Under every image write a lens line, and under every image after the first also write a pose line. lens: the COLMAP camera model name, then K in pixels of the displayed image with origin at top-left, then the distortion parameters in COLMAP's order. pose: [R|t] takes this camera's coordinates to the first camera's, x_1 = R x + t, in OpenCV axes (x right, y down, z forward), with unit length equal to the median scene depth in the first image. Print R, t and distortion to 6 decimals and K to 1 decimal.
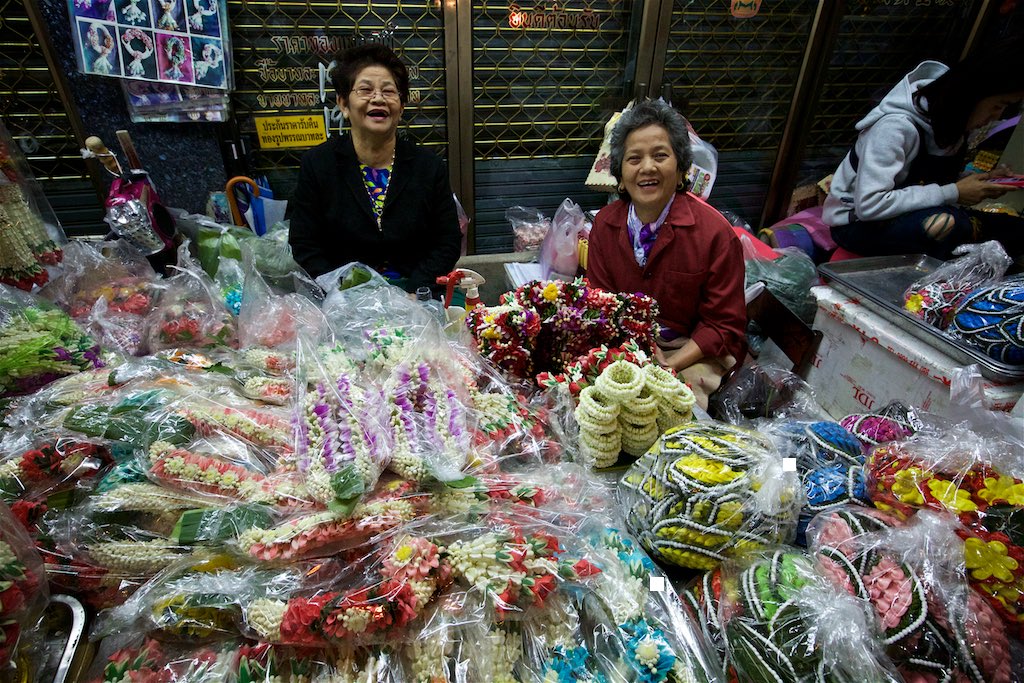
lens RADIAL K [[560.1, 0, 512.0], [0, 560.1, 341.5], [0, 0, 1]] dist [-0.000480, -0.000008]
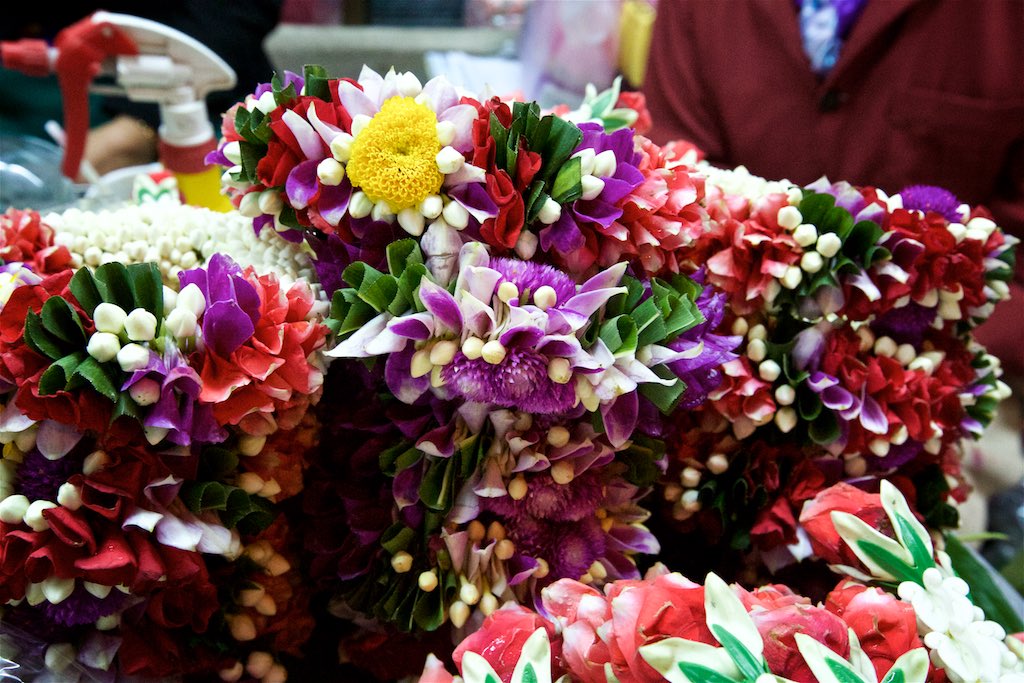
lens RADIAL K [[1027.0, 0, 512.0], [0, 1027.0, 341.5], [0, 0, 1]] dist [0.048751, 0.005423]
pose [[0.997458, 0.063013, 0.033257, 0.093654], [-0.066429, 0.991227, 0.114267, -0.070802], [-0.025765, -0.116185, 0.992893, 0.709736]]
